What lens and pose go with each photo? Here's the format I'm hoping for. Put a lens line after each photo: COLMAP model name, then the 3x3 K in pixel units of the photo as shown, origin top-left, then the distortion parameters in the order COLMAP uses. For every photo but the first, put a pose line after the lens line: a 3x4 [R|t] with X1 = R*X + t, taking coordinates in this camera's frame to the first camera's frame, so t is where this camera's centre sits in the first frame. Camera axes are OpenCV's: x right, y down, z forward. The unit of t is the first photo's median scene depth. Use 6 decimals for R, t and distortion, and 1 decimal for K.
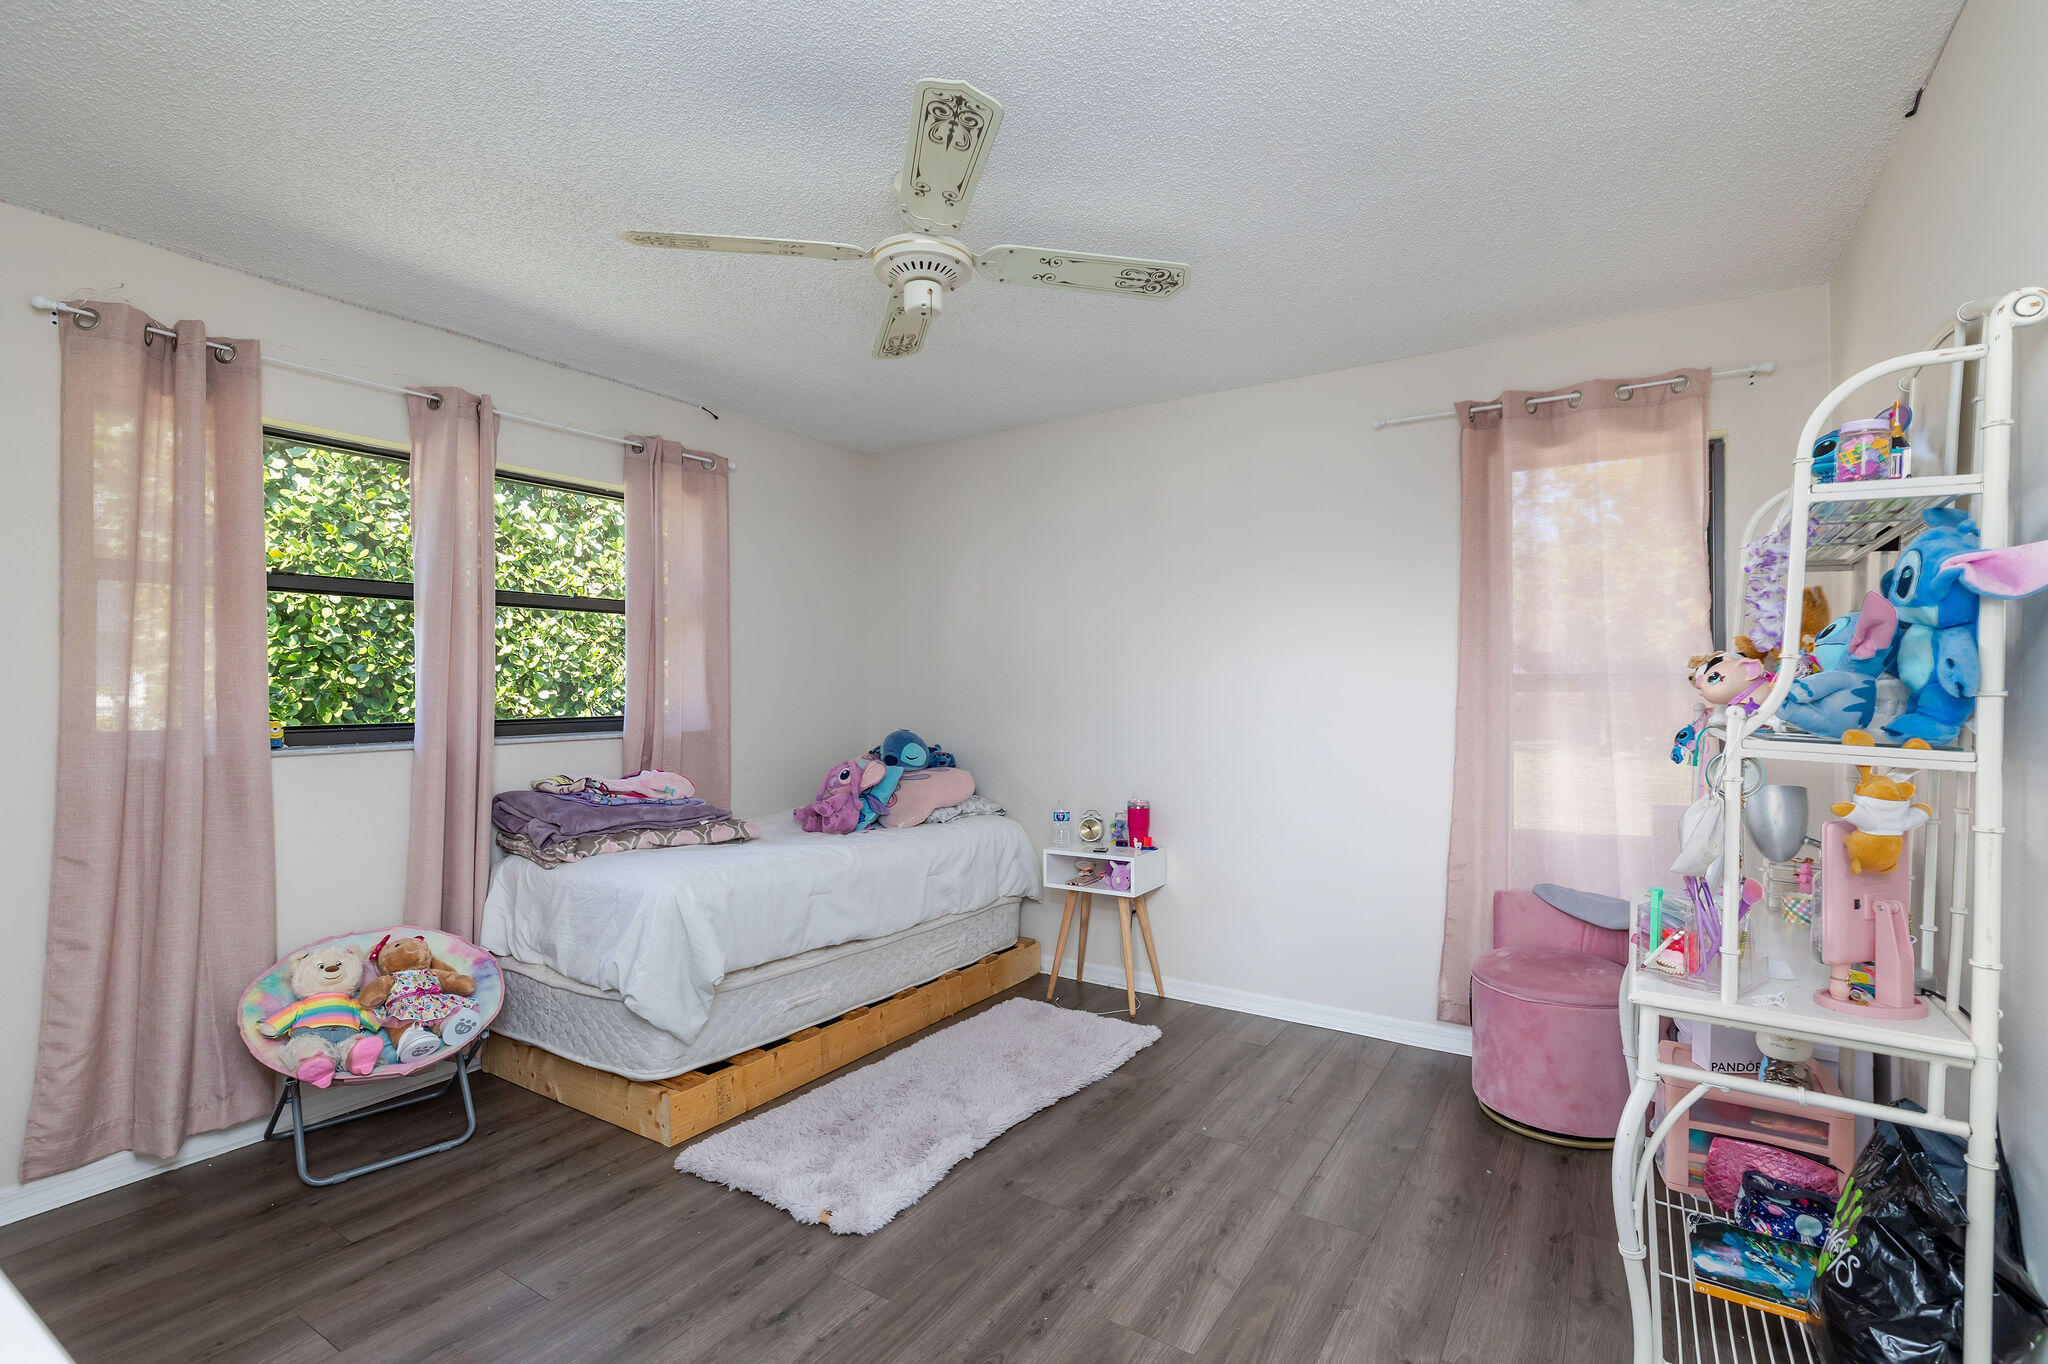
lens RADIAL K [[917.7, 0, 1027.6], [0, 917.7, 673.3], [0, 0, 1]] dist [-0.005602, 0.000181]
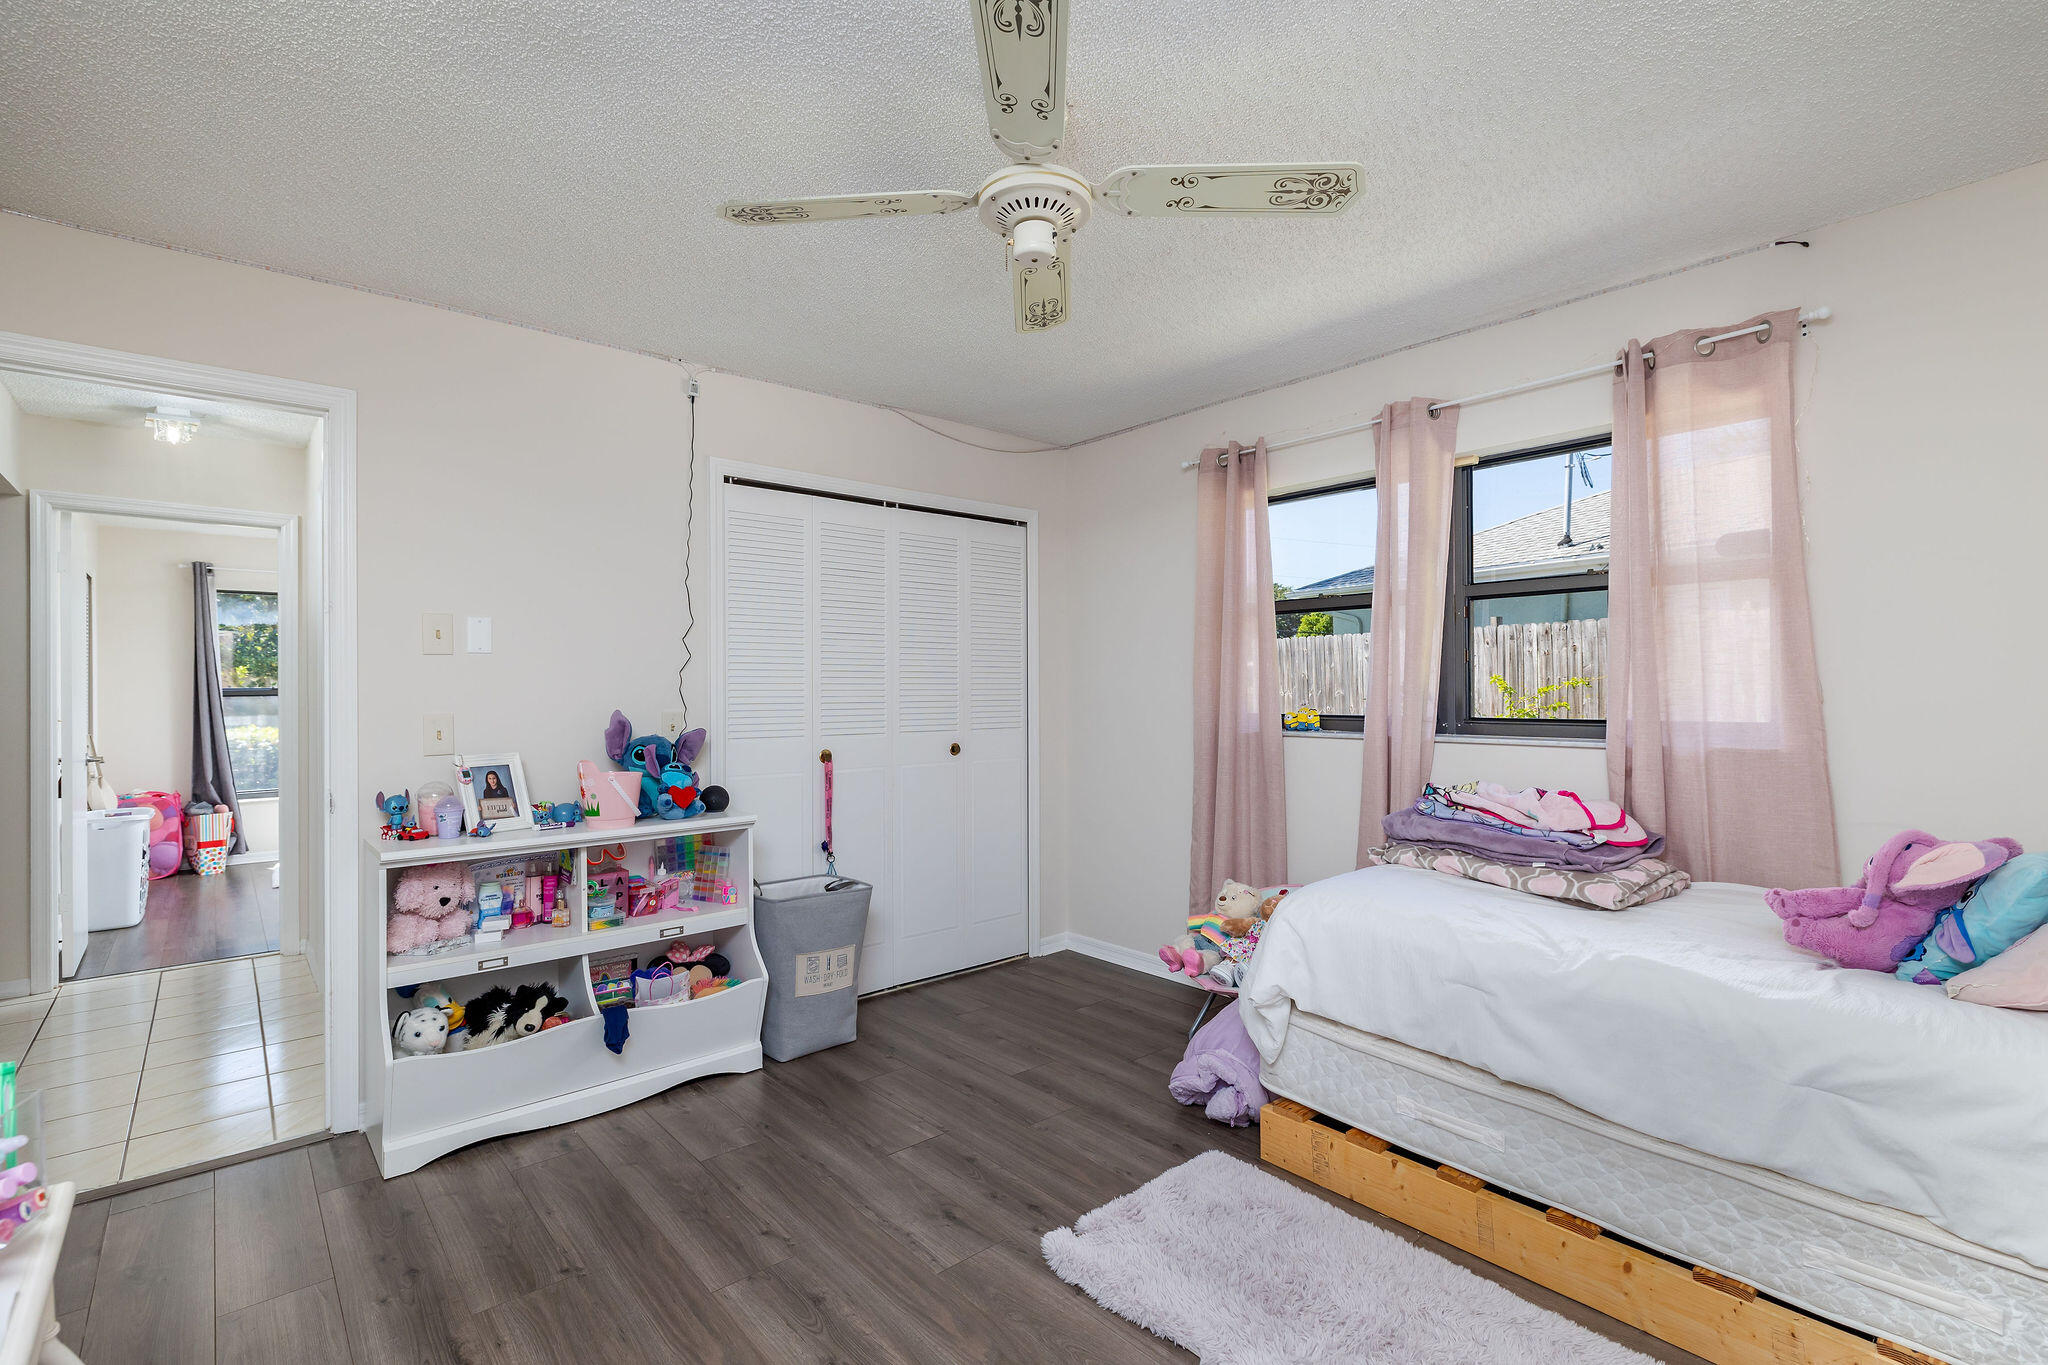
lens RADIAL K [[917.7, 0, 1020.3], [0, 917.7, 690.5], [0, 0, 1]] dist [-0.005602, 0.000181]
pose [[-0.263642, -0.003749, -0.964613, 0.507441], [0.010768, 0.999919, -0.006830, 0.024376], [0.964561, -0.012188, -0.263580, 0.849401]]
